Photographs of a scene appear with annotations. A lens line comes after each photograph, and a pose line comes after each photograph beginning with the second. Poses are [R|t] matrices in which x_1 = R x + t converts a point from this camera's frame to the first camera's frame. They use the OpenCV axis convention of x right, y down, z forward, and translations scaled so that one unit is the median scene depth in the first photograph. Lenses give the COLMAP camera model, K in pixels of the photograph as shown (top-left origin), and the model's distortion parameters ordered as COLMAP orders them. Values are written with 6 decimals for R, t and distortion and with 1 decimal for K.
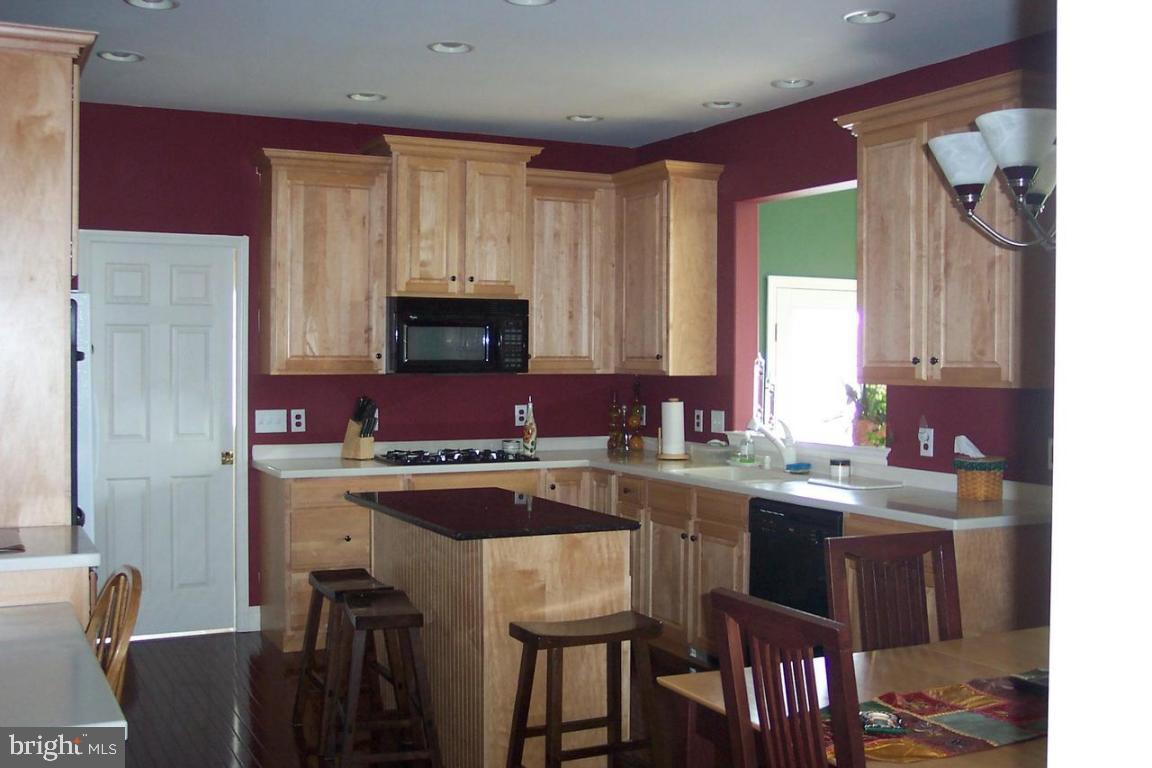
lens RADIAL K [[1276.5, 0, 576.0], [0, 1276.5, 384.0], [0, 0, 1]] dist [-0.003534, -0.002127]
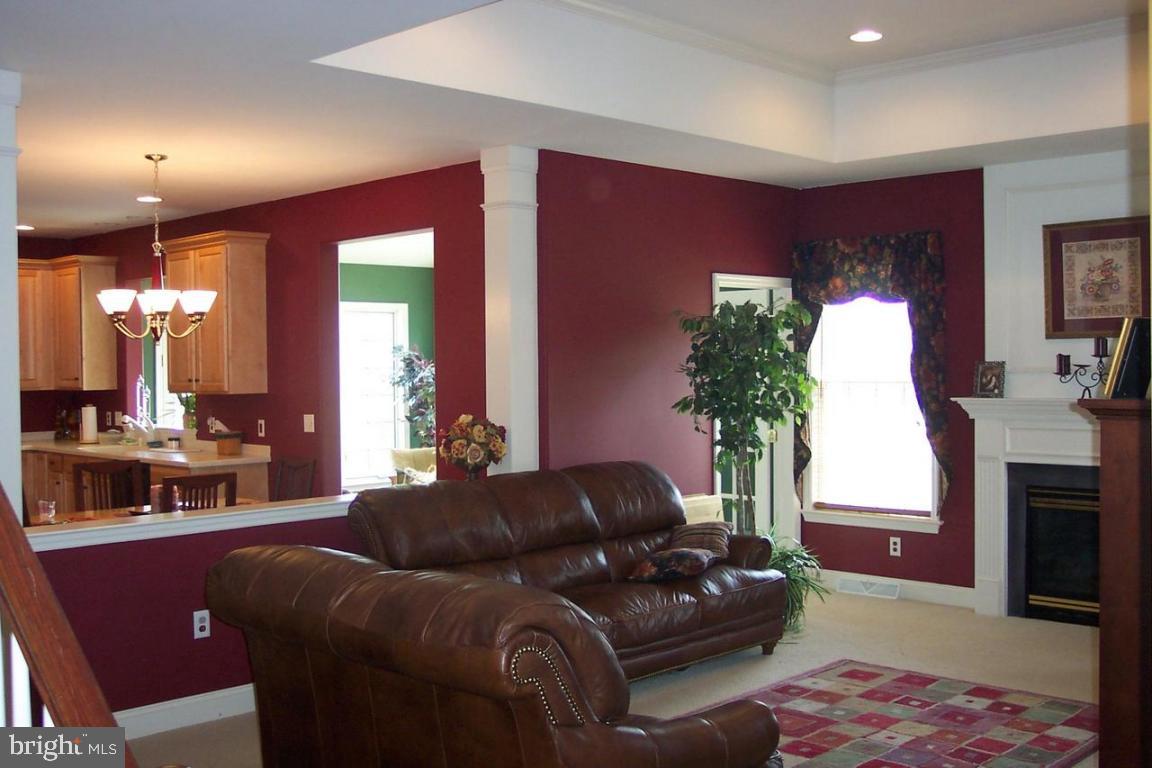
lens RADIAL K [[1220.3, 0, 576.1], [0, 1220.3, 404.4], [0, 0, 1]] dist [-0.001894, -0.004758]
pose [[0.949243, -0.023959, 0.313630, 0.184402], [0.020526, 0.999688, 0.014244, 0.002025], [-0.313874, -0.007083, 0.949438, -0.654562]]
